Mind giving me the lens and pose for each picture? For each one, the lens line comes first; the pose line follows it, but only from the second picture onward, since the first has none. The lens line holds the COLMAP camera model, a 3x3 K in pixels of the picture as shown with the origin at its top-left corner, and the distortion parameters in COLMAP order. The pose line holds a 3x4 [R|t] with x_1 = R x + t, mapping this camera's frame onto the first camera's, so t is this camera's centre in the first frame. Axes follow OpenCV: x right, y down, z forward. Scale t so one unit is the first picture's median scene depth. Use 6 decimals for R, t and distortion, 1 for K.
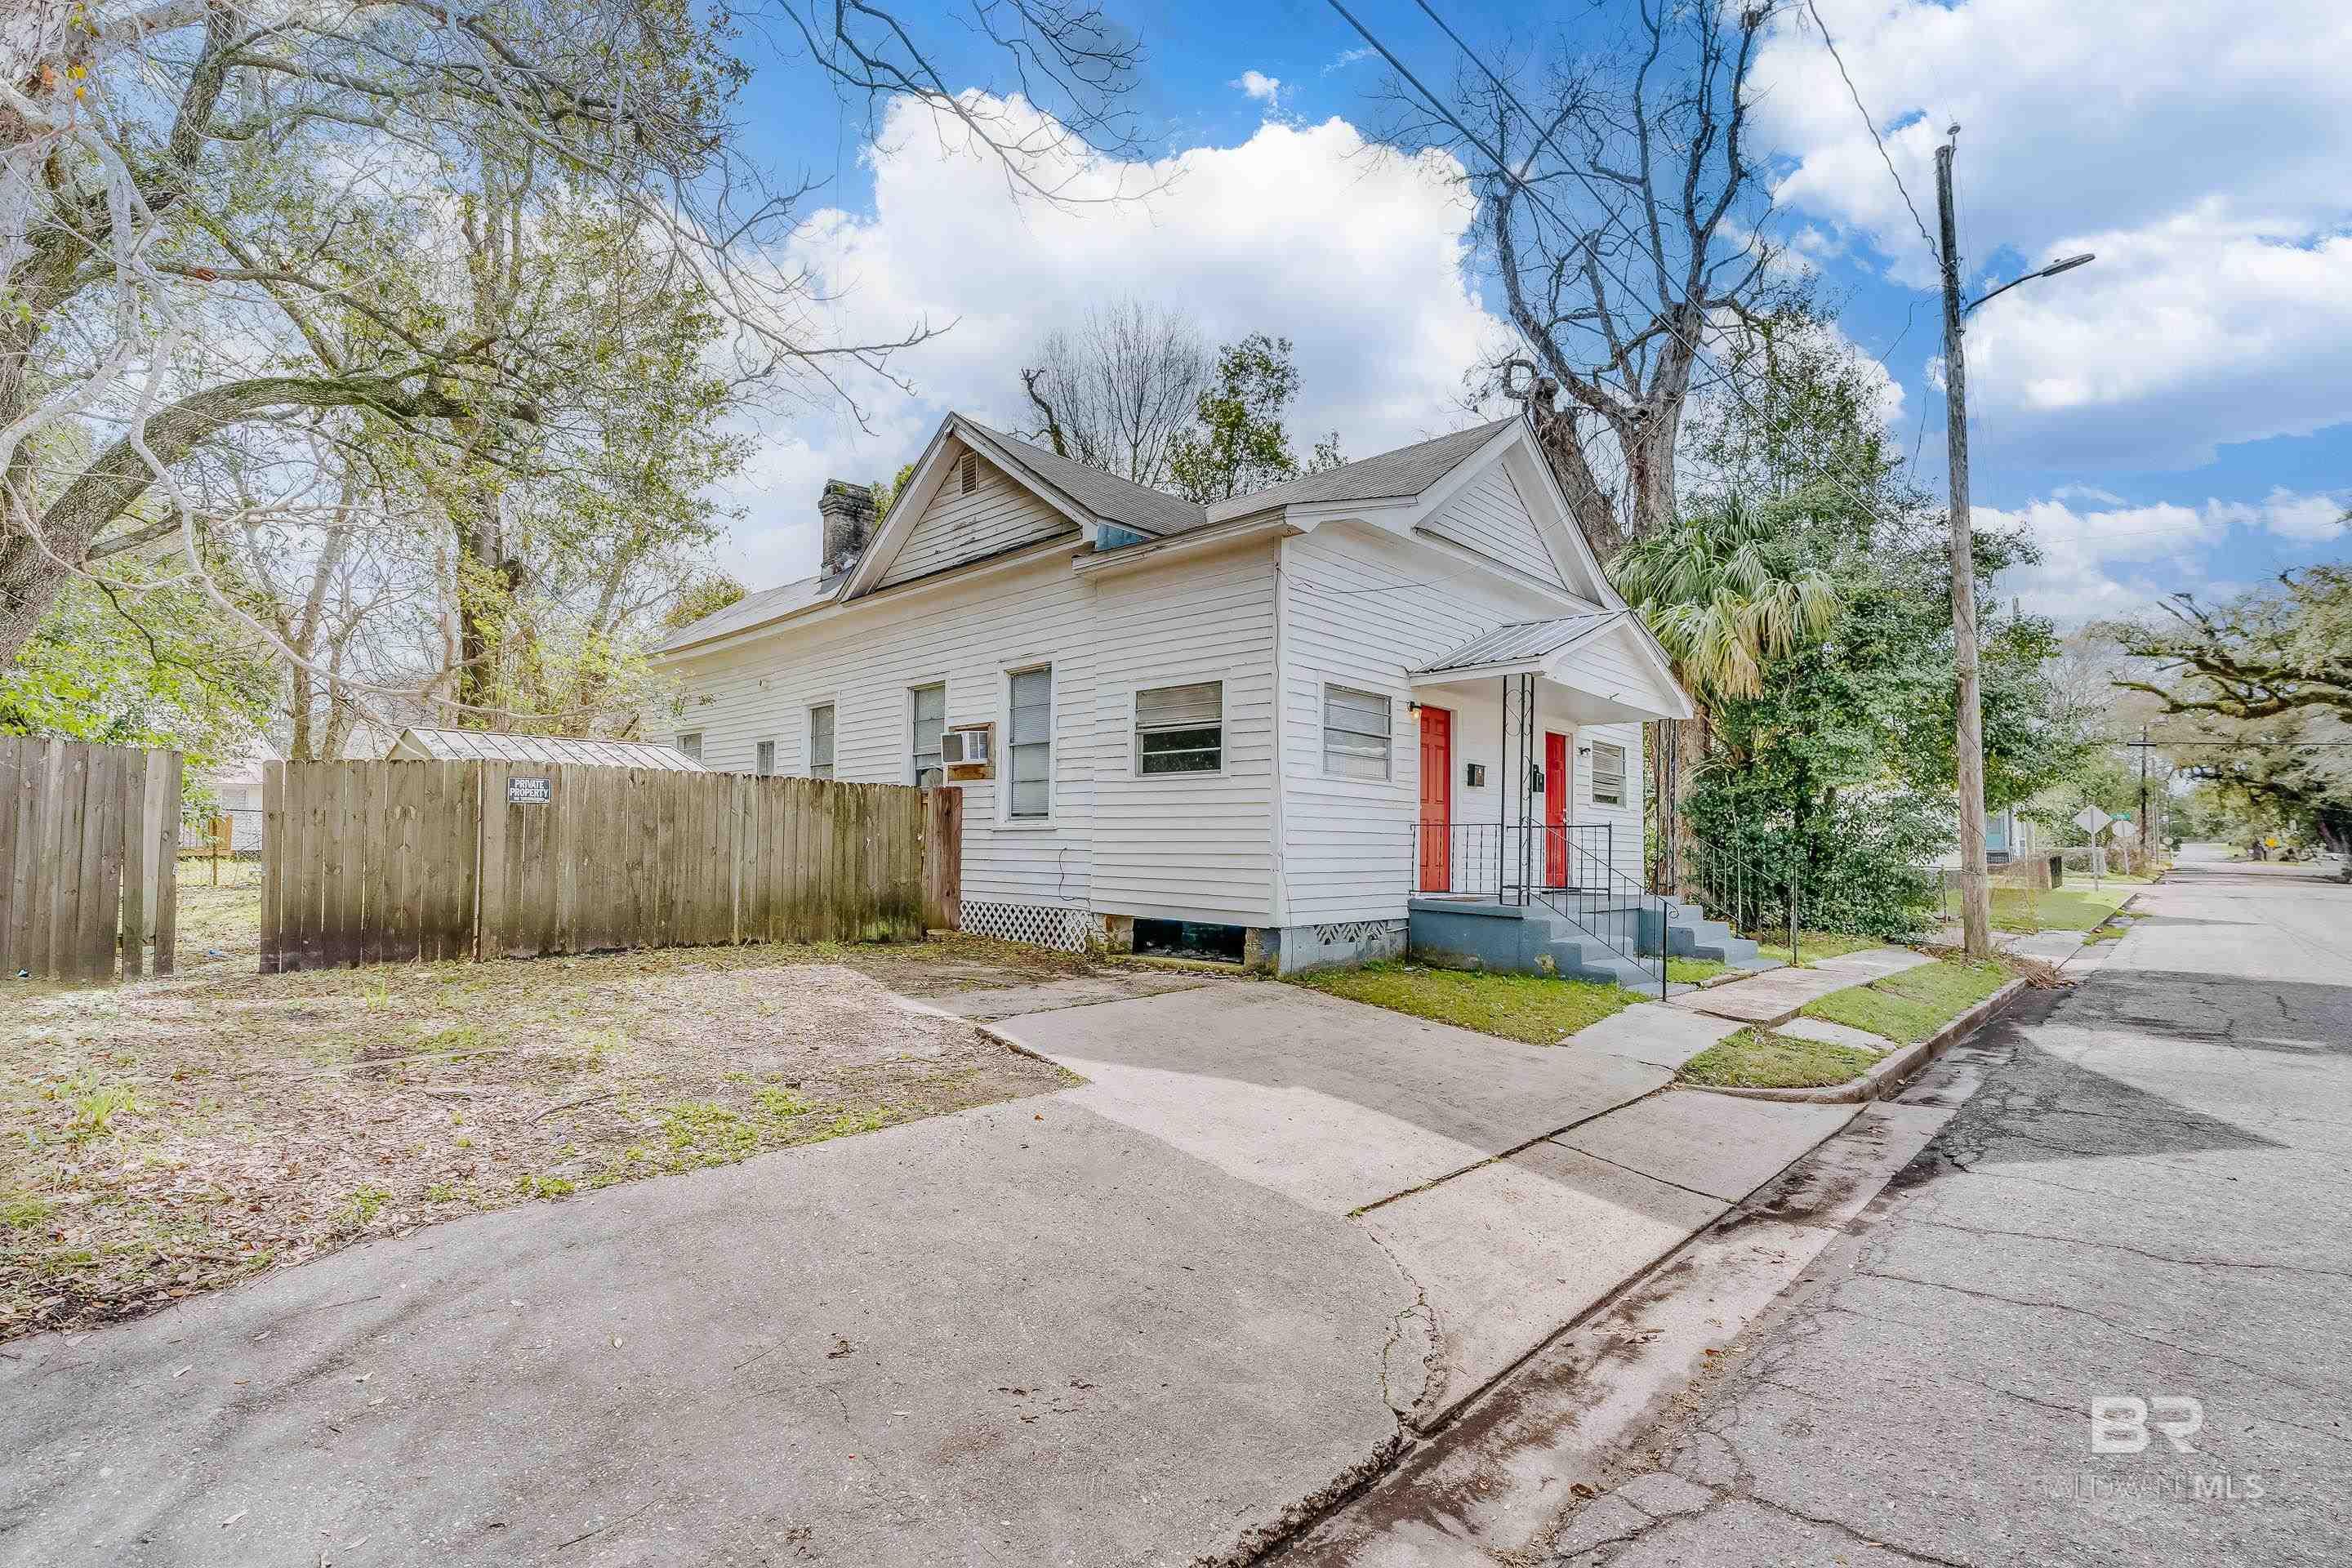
lens RADIAL K [[1050.0, 0, 1181.8], [0, 1050.0, 790.0], [0, 0, 1]] dist [-0.000582, 0.000174]
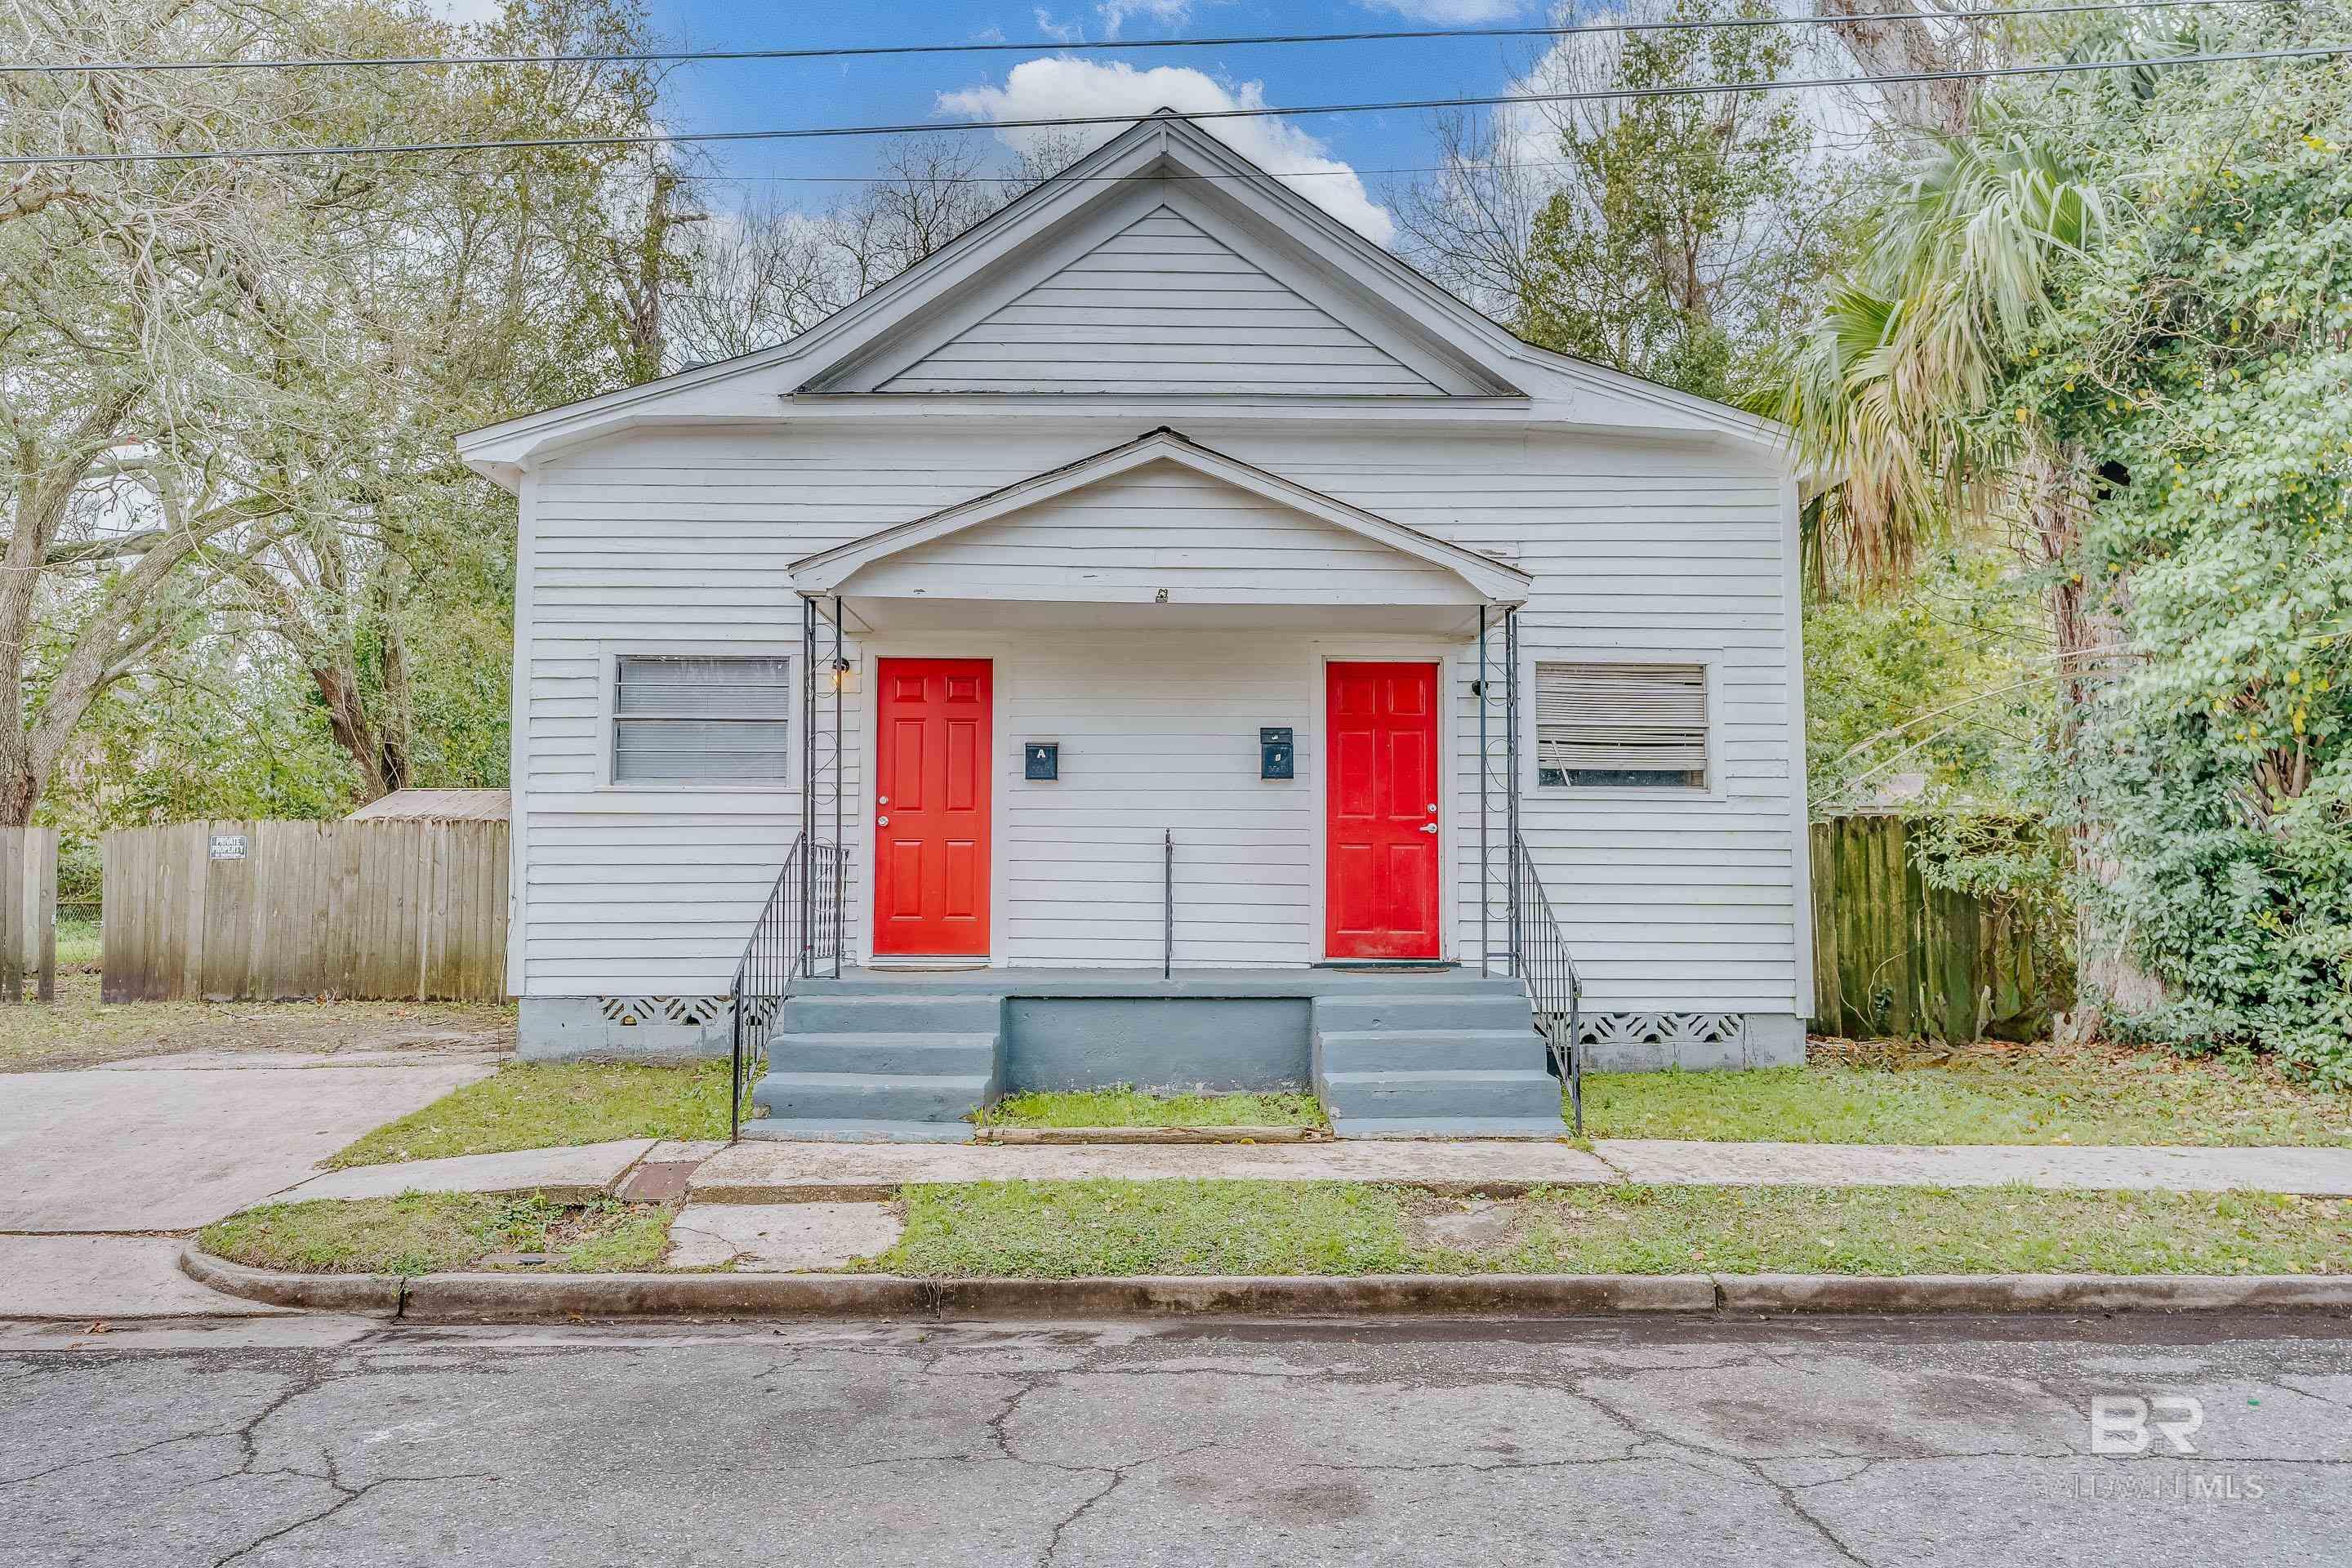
lens RADIAL K [[1570.6, 0, 1176.0], [0, 1570.6, 784.0], [0, 0, 1]] dist [0.002144, 0.000548]
pose [[0.702642, -0.064067, -0.708653, 0.986711], [0.049950, 0.997922, -0.040692, 0.040035], [0.709788, -0.006806, 0.704383, 0.444517]]
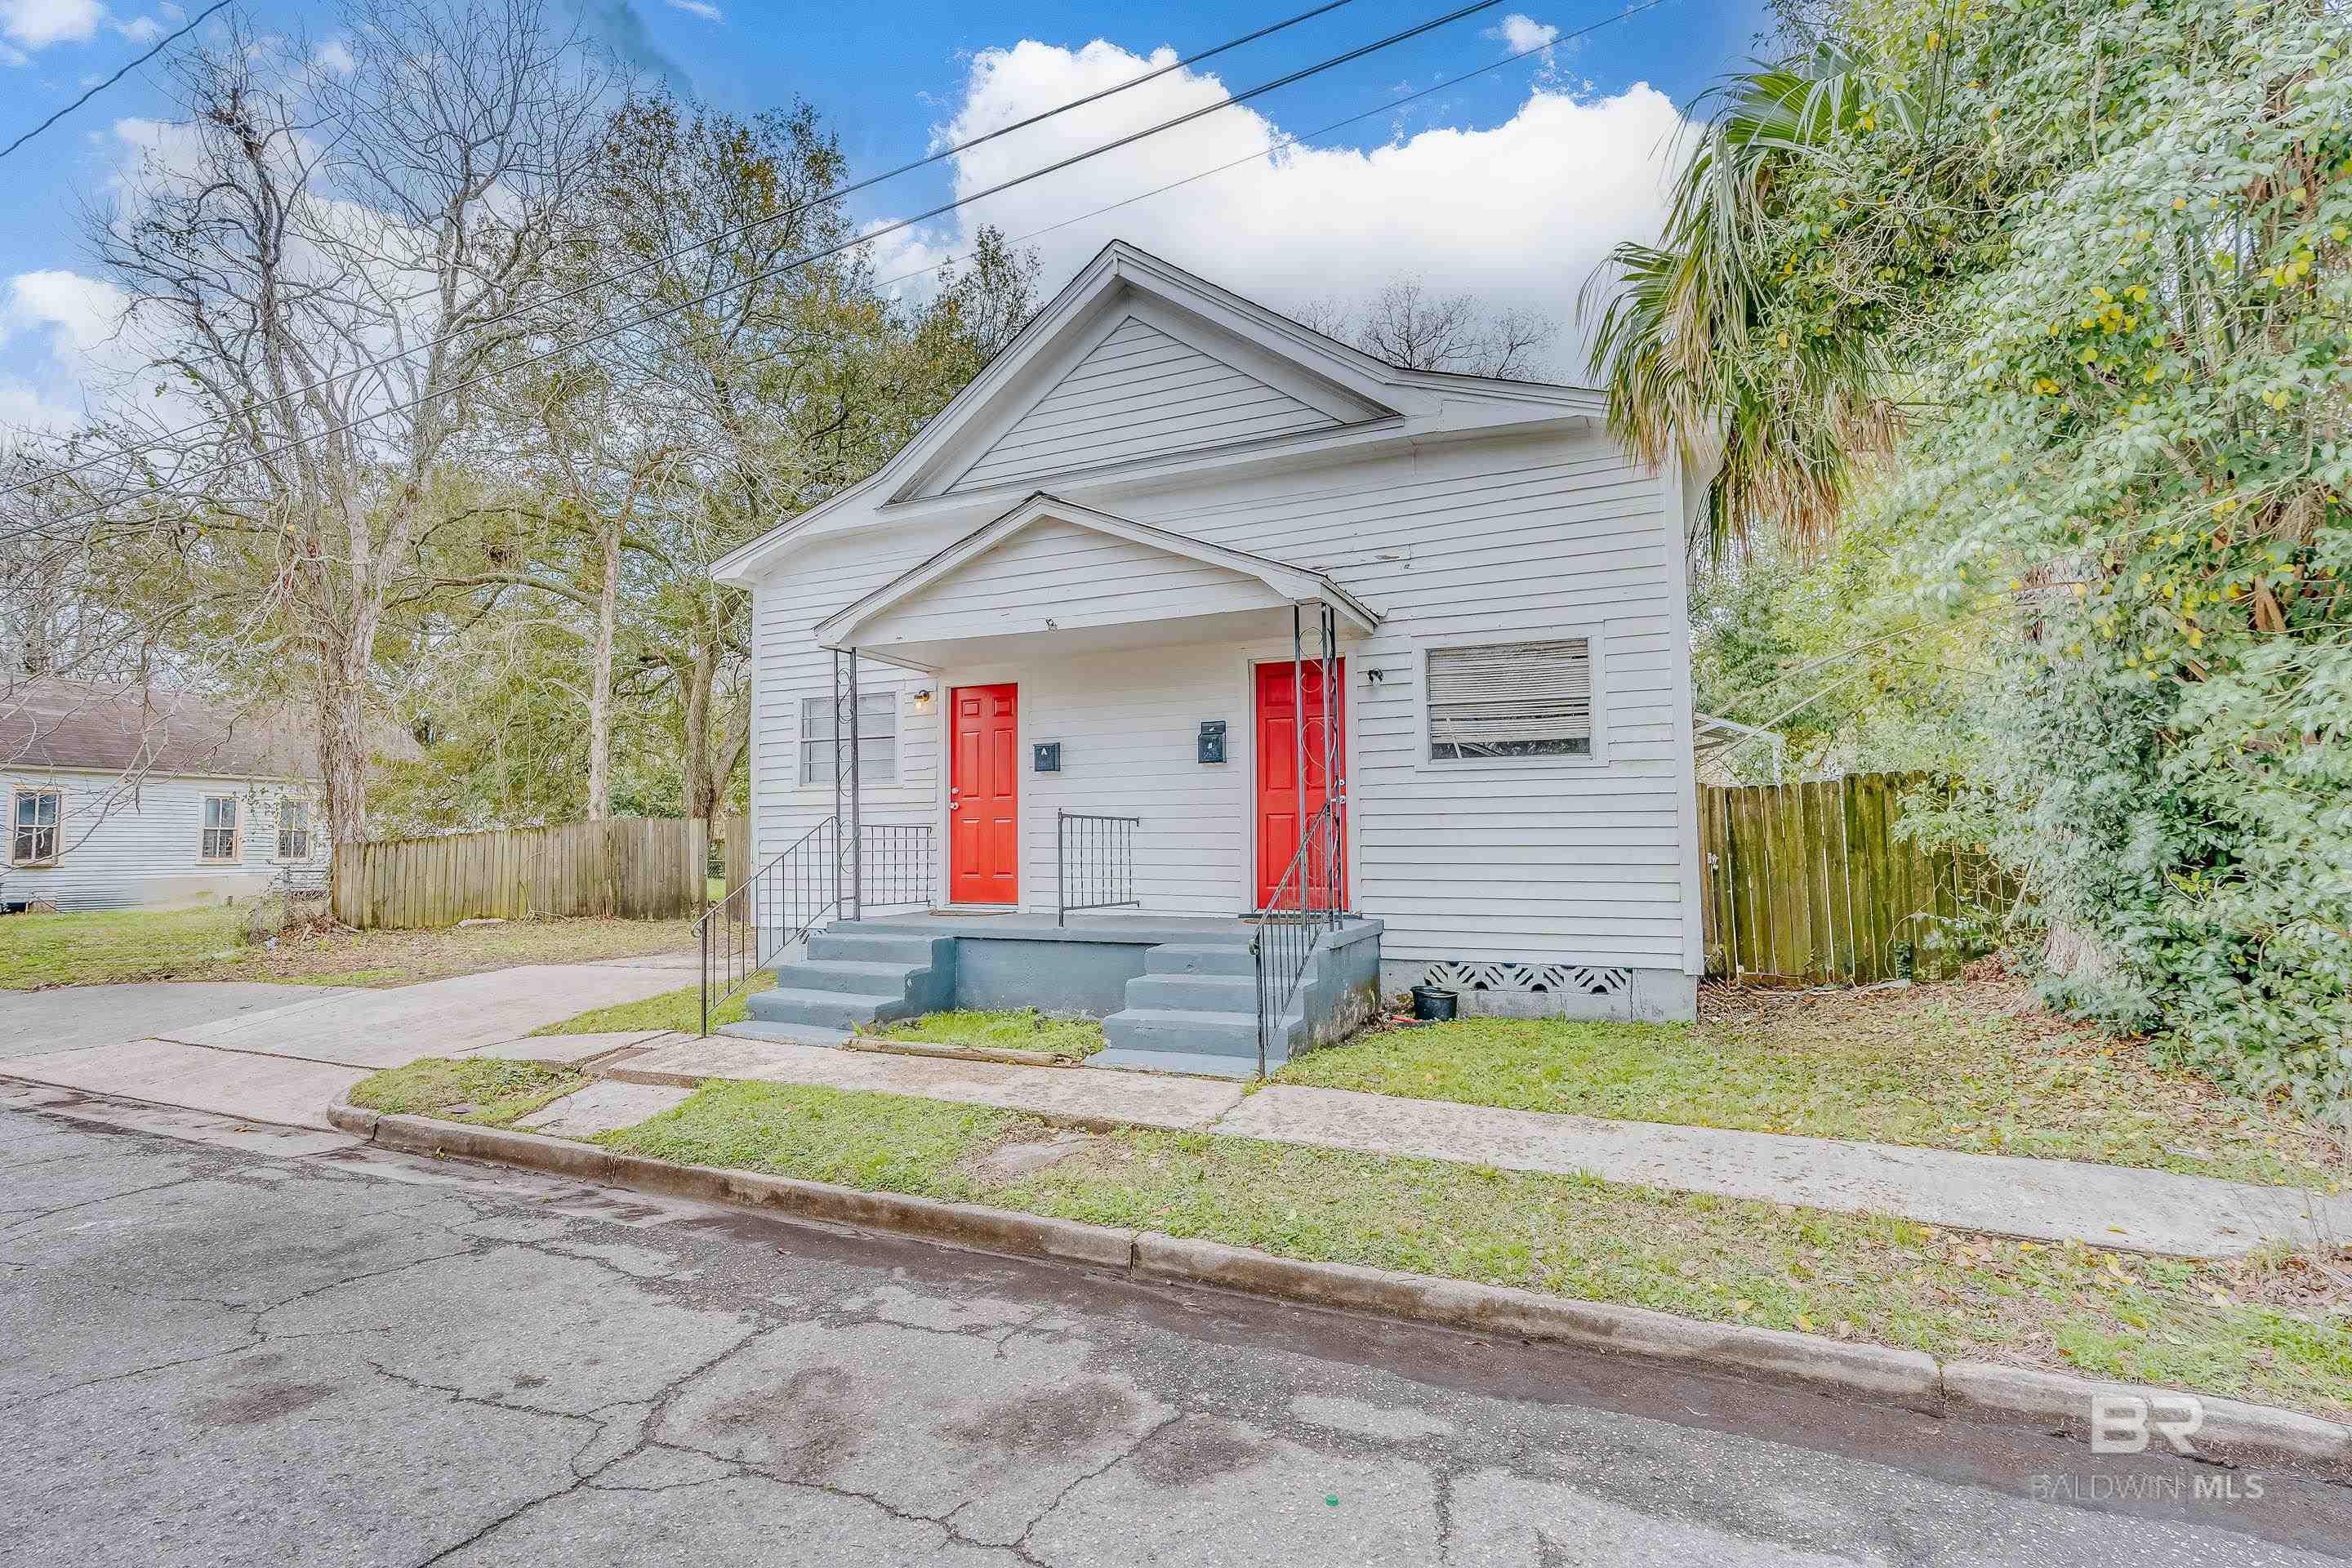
lens RADIAL K [[1090.7, 0, 1176.0], [0, 1090.7, 784.0], [0, 0, 1]] dist [-0.001990, -0.000059]
pose [[0.328415, -0.073147, -0.941697, 1.104981], [0.067953, 0.996243, -0.053685, 0.057767], [0.942086, -0.046361, 0.332151, 0.844846]]
